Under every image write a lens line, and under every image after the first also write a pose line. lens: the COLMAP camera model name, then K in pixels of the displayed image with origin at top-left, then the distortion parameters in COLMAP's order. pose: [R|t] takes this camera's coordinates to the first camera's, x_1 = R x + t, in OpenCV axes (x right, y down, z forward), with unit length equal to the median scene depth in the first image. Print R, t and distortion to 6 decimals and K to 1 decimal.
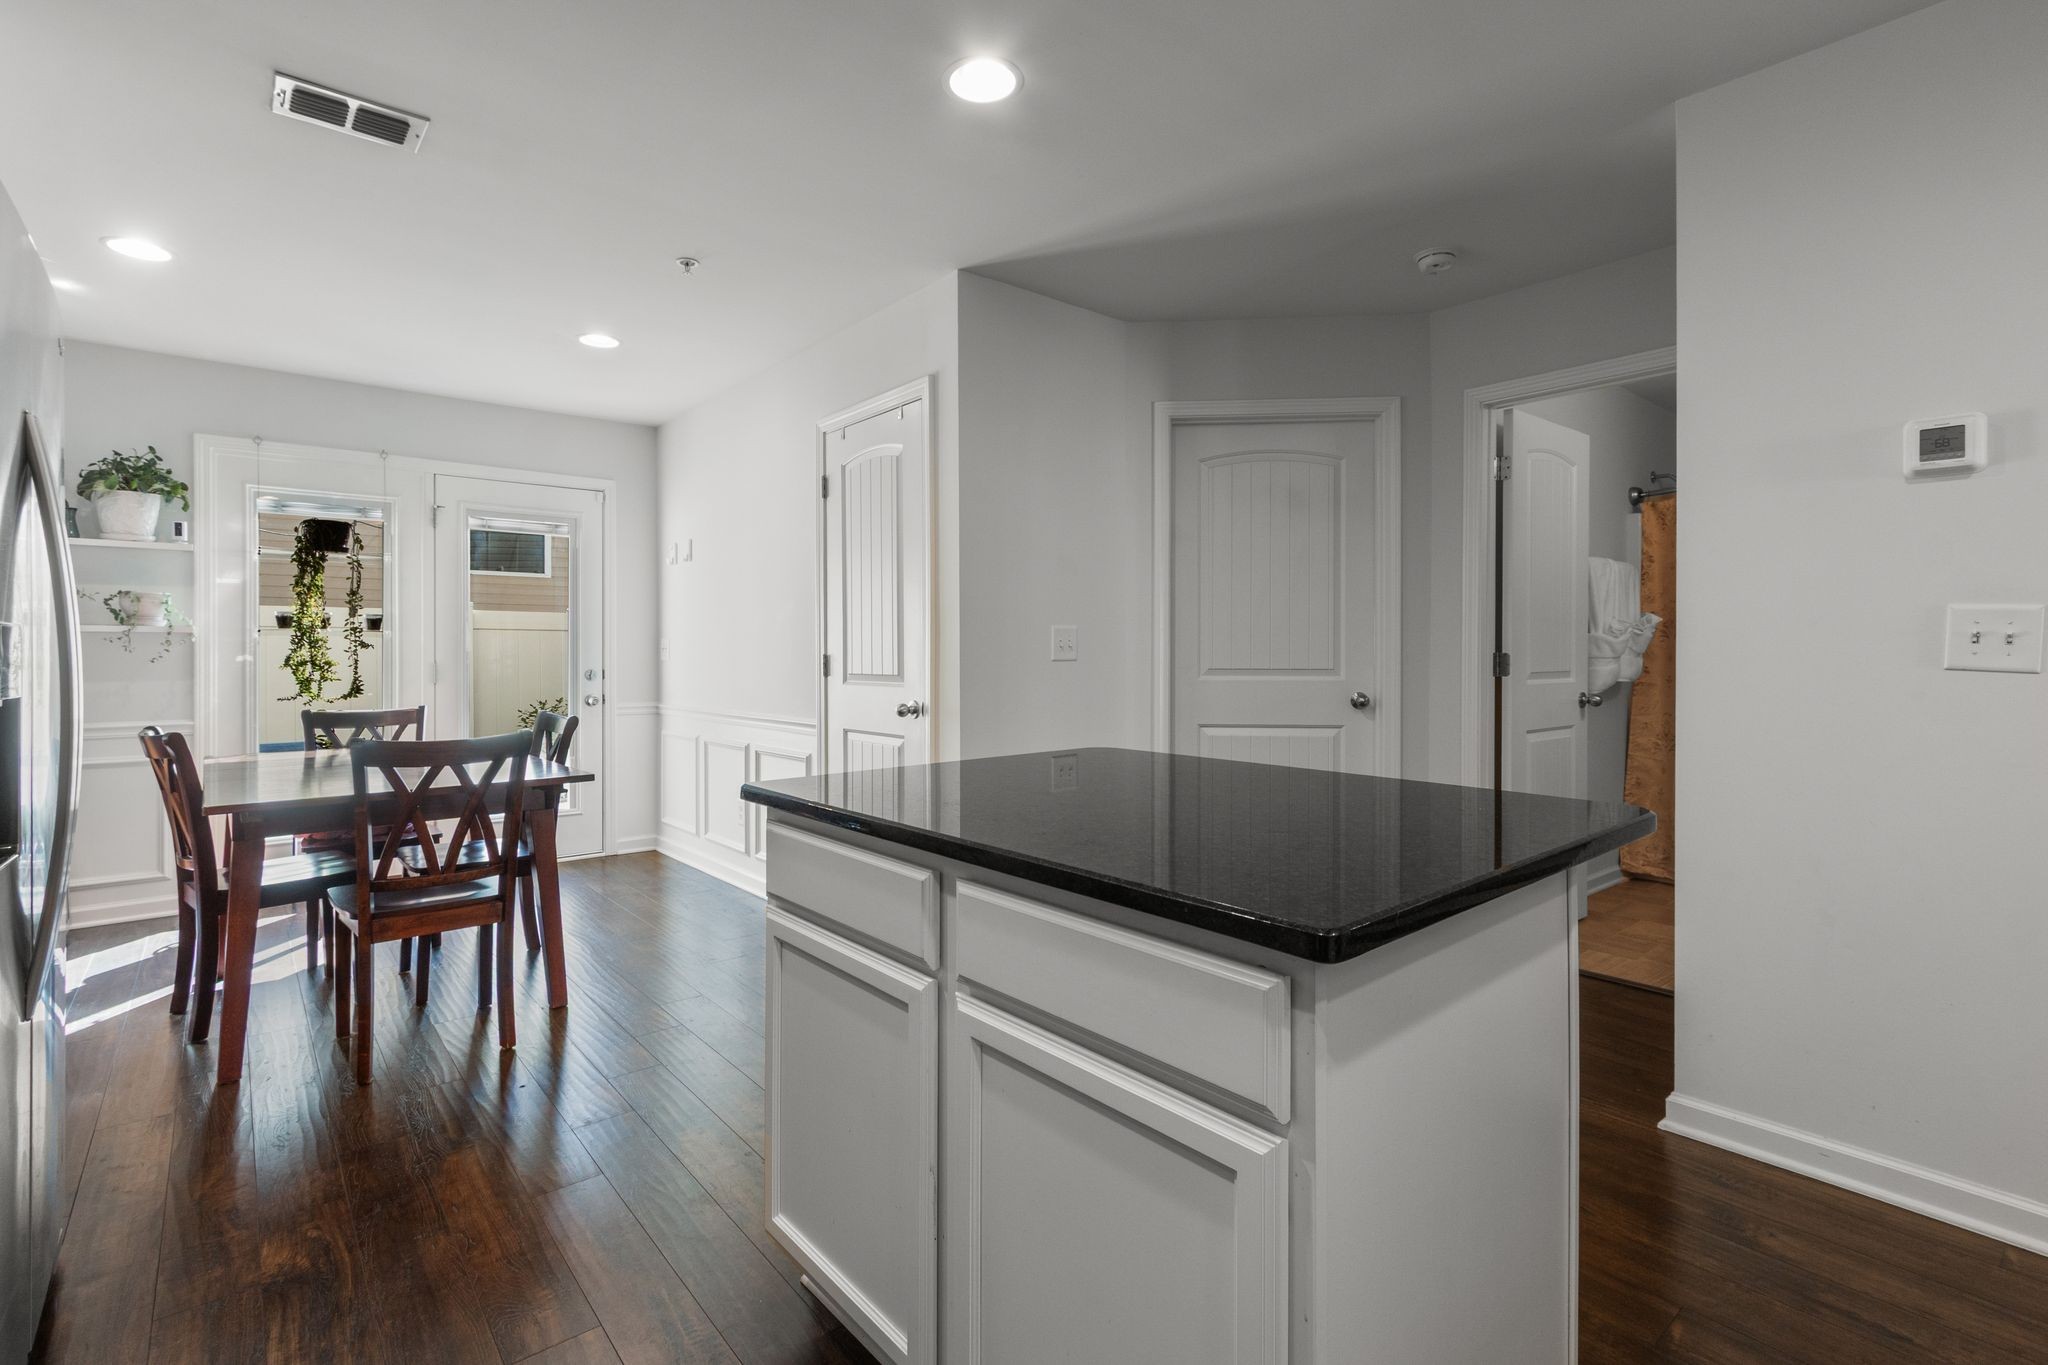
lens RADIAL K [[937.3, 0, 1020.4], [0, 937.3, 664.5], [0, 0, 1]] dist [0.006475, -0.001328]
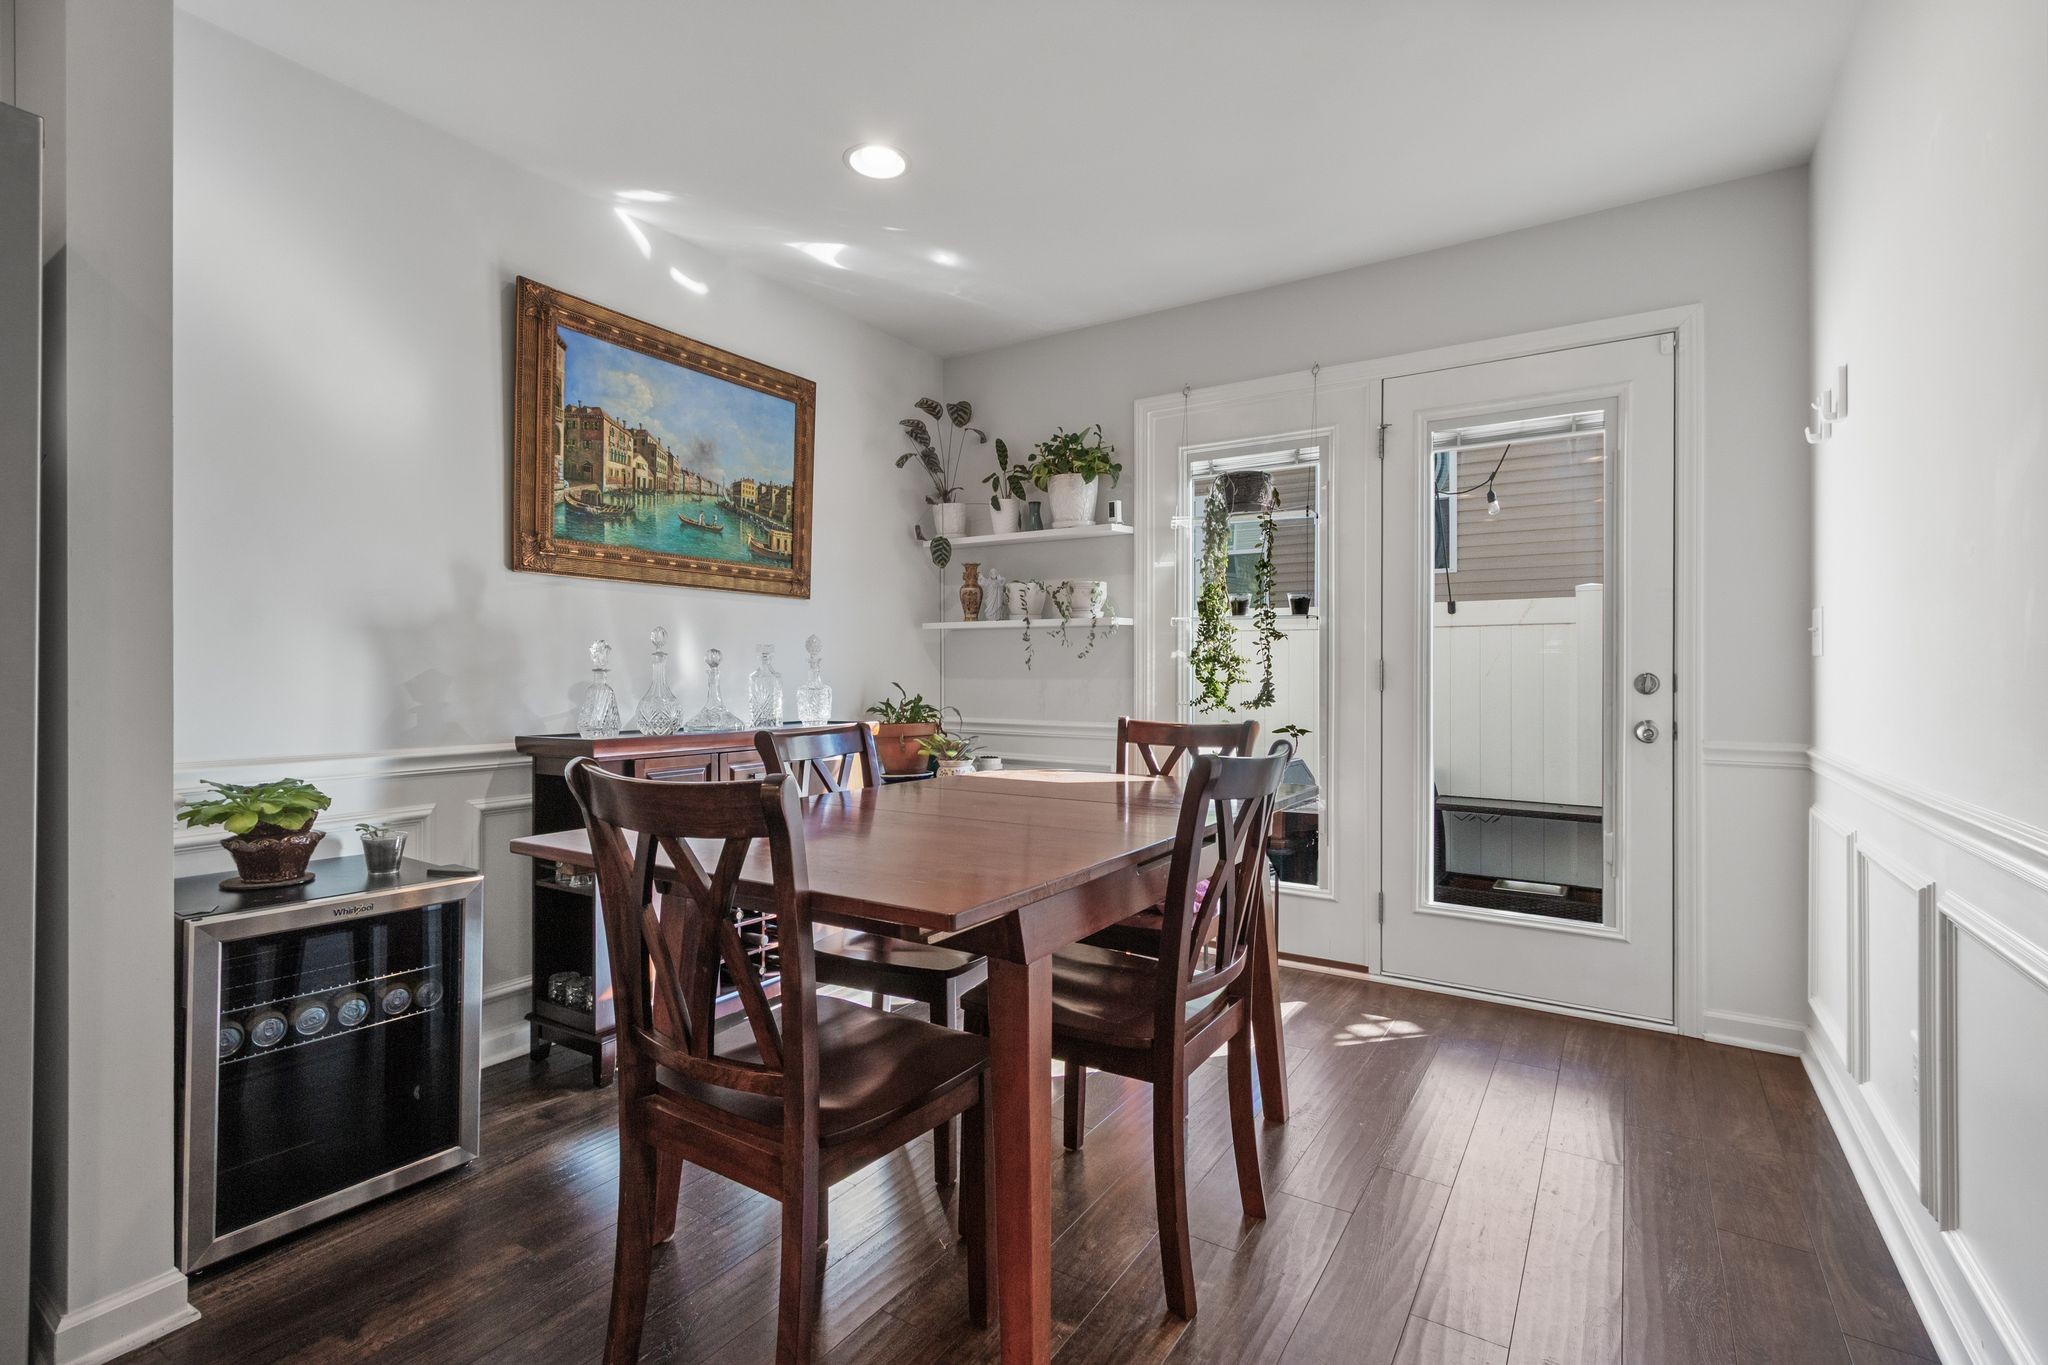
lens RADIAL K [[937.3, 0, 1011.6], [0, 937.3, 676.3], [0, 0, 1]] dist [0.006475, -0.001328]
pose [[0.274461, 0.007101, -0.961572, -0.055059], [-0.016497, 0.999860, 0.002675, 0.013716], [0.961457, 0.015129, 0.274540, 0.630457]]
